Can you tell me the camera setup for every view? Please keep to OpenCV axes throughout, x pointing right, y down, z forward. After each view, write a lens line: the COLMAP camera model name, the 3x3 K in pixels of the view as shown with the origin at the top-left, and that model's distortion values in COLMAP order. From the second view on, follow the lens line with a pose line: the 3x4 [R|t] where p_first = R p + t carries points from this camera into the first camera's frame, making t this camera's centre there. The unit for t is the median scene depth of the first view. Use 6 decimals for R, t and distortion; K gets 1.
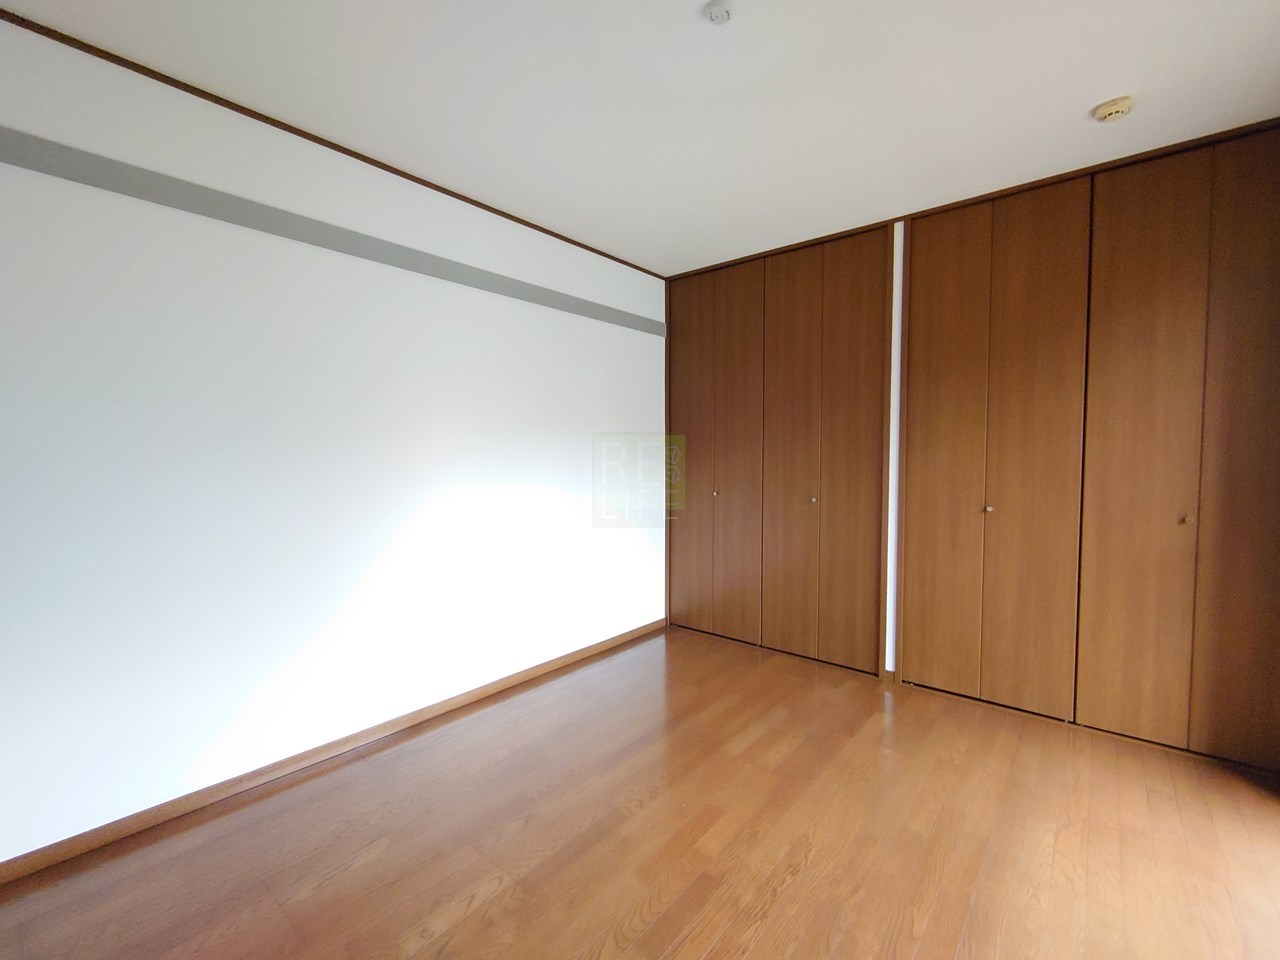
lens RADIAL K [[552.4, 0, 638.7], [0, 552.4, 477.9], [0, 0, 1]] dist [-0.000914, 0.000335]
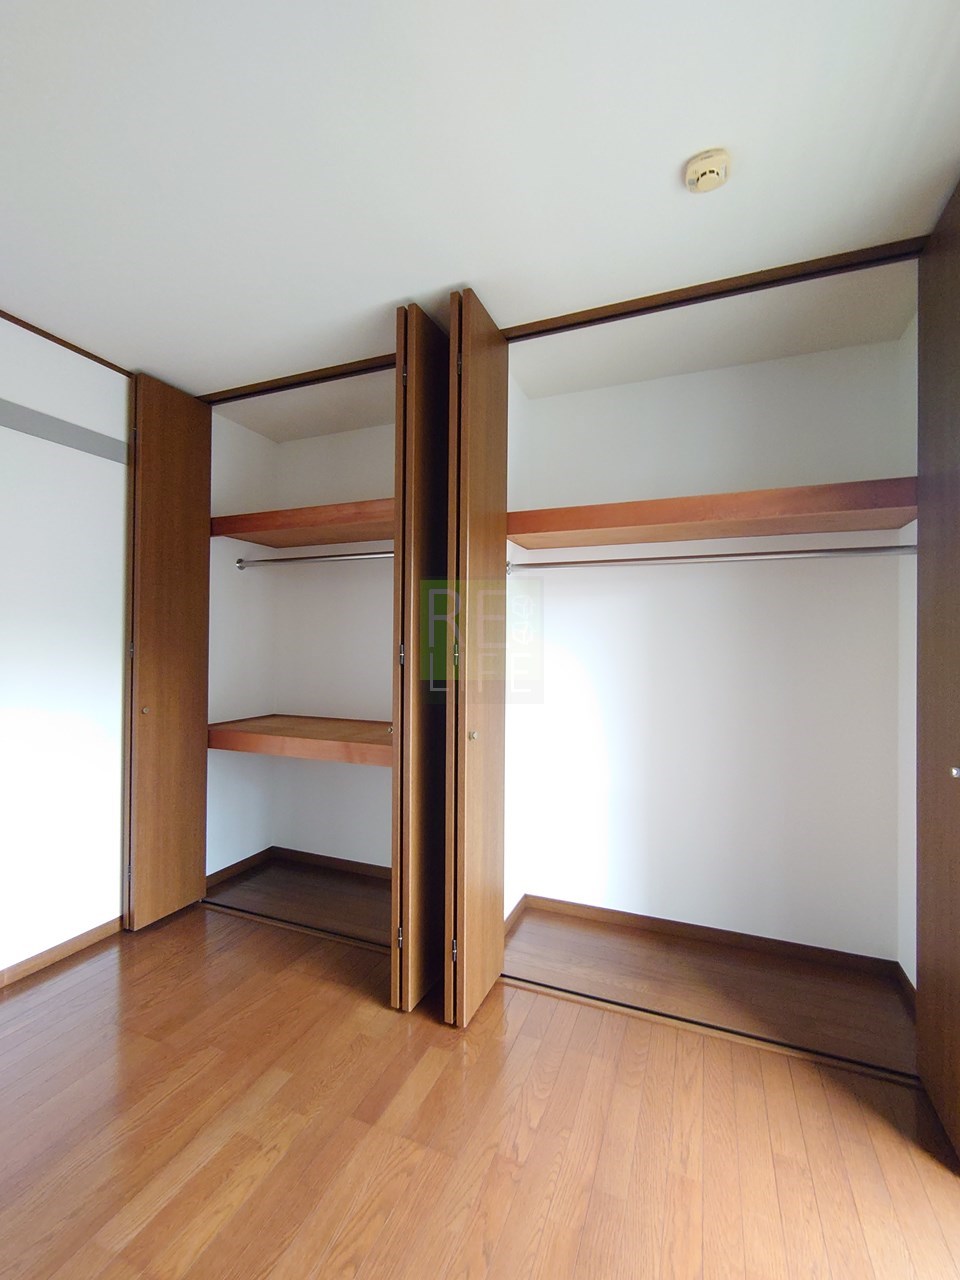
lens RADIAL K [[552.4, 0, 481.1], [0, 552.4, 644.9], [0, 0, 1]] dist [-0.000914, 0.000335]
pose [[0.948410, 0.019470, 0.316447, 0.238713], [0.000288, 0.998059, -0.062270, -0.010746], [-0.317045, 0.059149, 0.946564, 0.292692]]
